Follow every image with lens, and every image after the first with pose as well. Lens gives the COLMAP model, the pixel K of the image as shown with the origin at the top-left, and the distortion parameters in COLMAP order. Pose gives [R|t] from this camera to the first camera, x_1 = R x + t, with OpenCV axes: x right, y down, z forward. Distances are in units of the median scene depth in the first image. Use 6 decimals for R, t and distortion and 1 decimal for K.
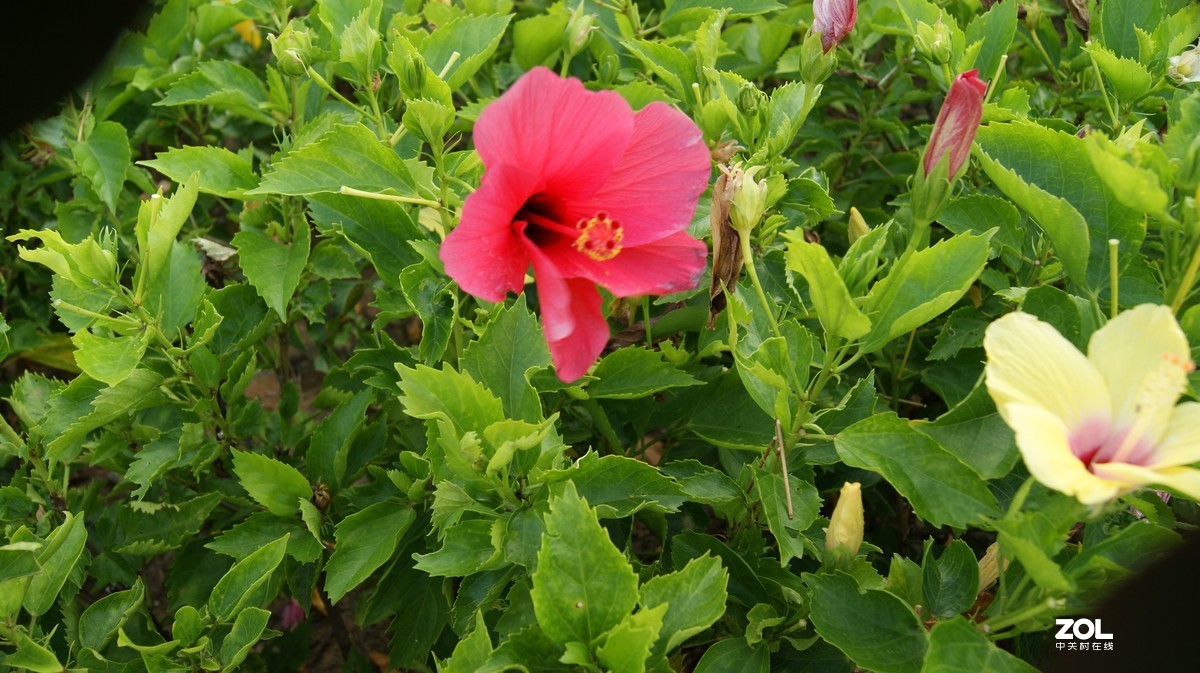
lens RADIAL K [[1022.8, 0, 600.0], [0, 1022.8, 336.5], [0, 0, 1]] dist [-0.070368, 0.006004]
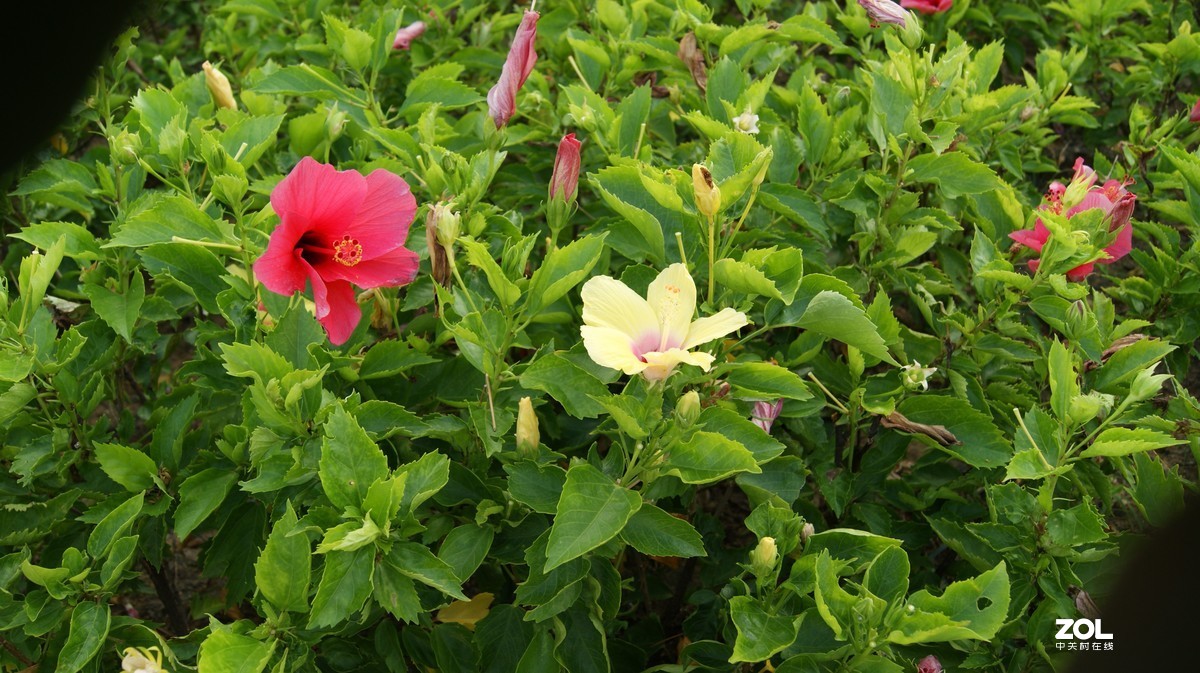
lens RADIAL K [[1022.8, 0, 600.0], [0, 1022.8, 336.5], [0, 0, 1]] dist [-0.070368, 0.006004]
pose [[0.978960, -0.083290, 0.186278, 0.062653], [0.098029, 0.992622, -0.071354, 0.147649], [-0.178961, 0.088113, 0.979903, -0.480821]]
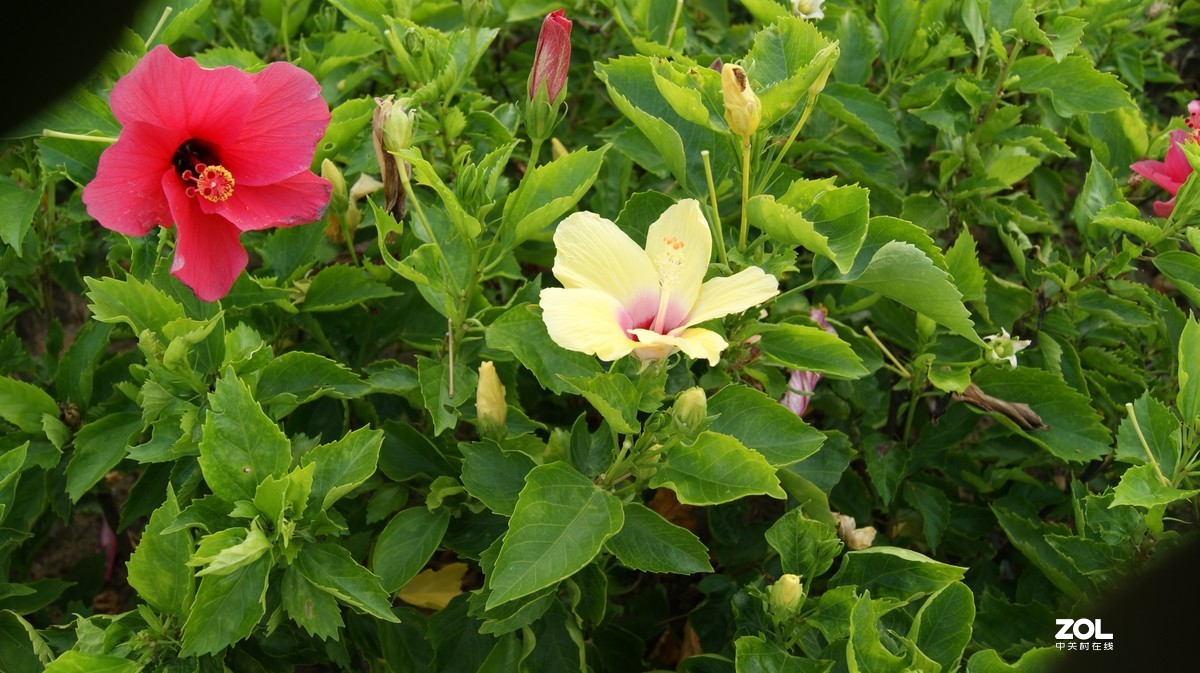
lens RADIAL K [[1013.0, 0, 600.0], [0, 1013.0, 336.5], [0, 0, 1]] dist [-0.077754, 0.005199]
pose [[0.991099, -0.048098, 0.124136, 0.196372], [0.042669, 0.998028, 0.046029, 0.055467], [-0.126105, -0.040323, 0.991197, -0.164102]]
